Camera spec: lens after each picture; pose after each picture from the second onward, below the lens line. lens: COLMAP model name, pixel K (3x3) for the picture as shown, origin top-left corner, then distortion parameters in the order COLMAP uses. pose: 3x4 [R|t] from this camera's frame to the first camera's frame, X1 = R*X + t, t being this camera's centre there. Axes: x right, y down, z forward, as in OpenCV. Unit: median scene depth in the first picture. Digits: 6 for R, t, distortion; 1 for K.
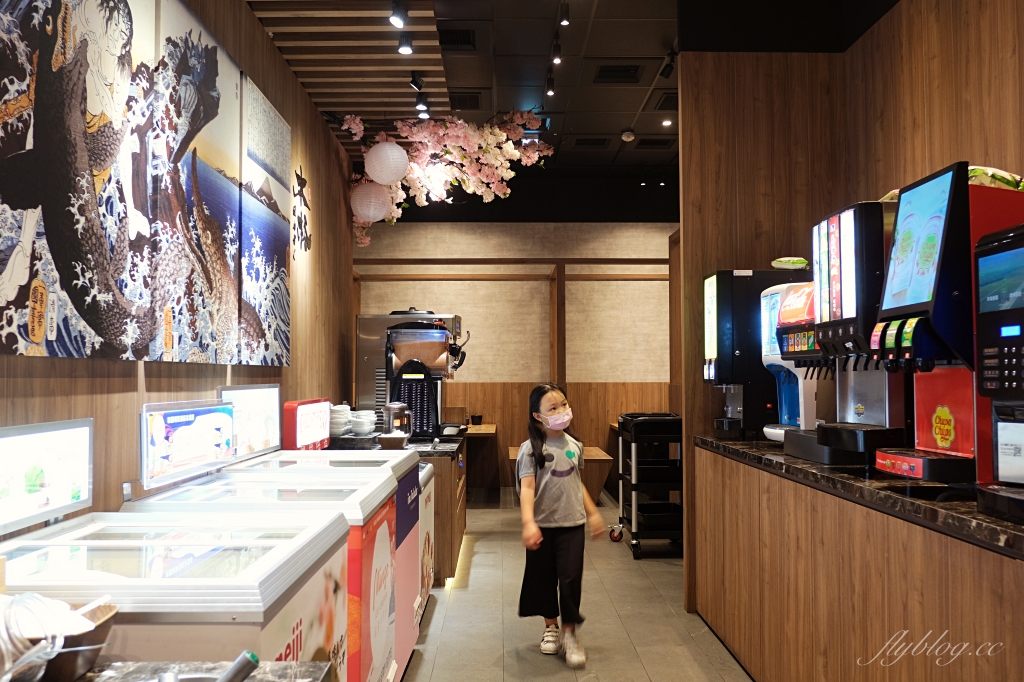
lens RADIAL K [[813.1, 0, 511.7], [0, 813.1, 342.8], [0, 0, 1]] dist [-0.018271, 0.011504]
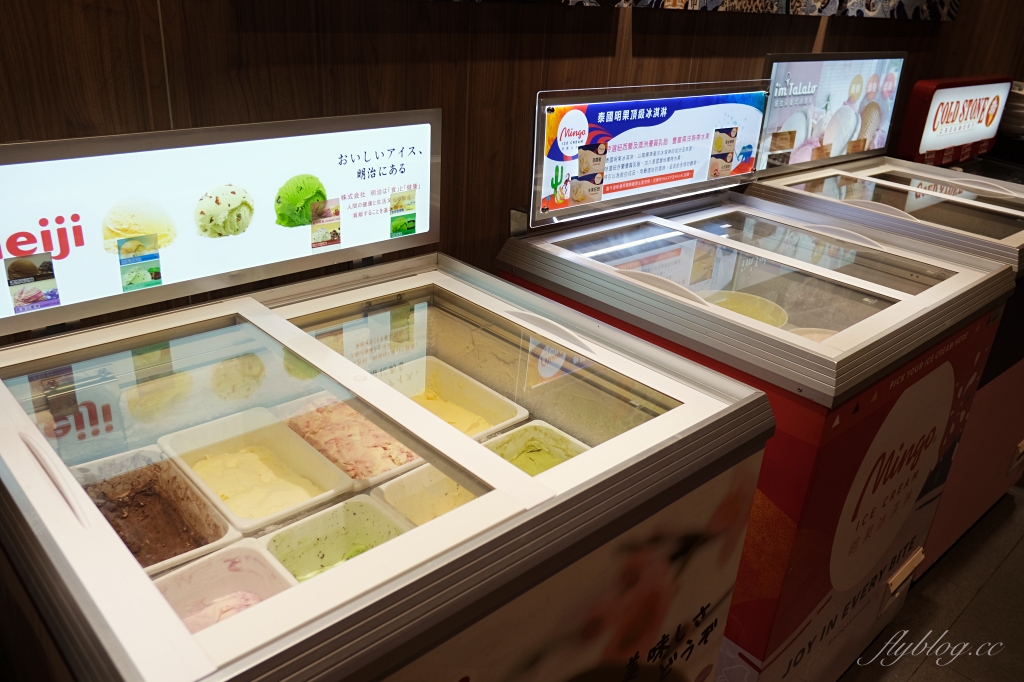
lens RADIAL K [[813.1, 0, 512.6], [0, 813.1, 342.7], [0, 0, 1]] dist [-0.018271, 0.011504]
pose [[0.676867, 0.343517, -0.651035, -0.006605], [-0.035555, 0.898657, 0.437208, -0.016330], [0.735246, -0.272784, 0.620486, 0.466719]]
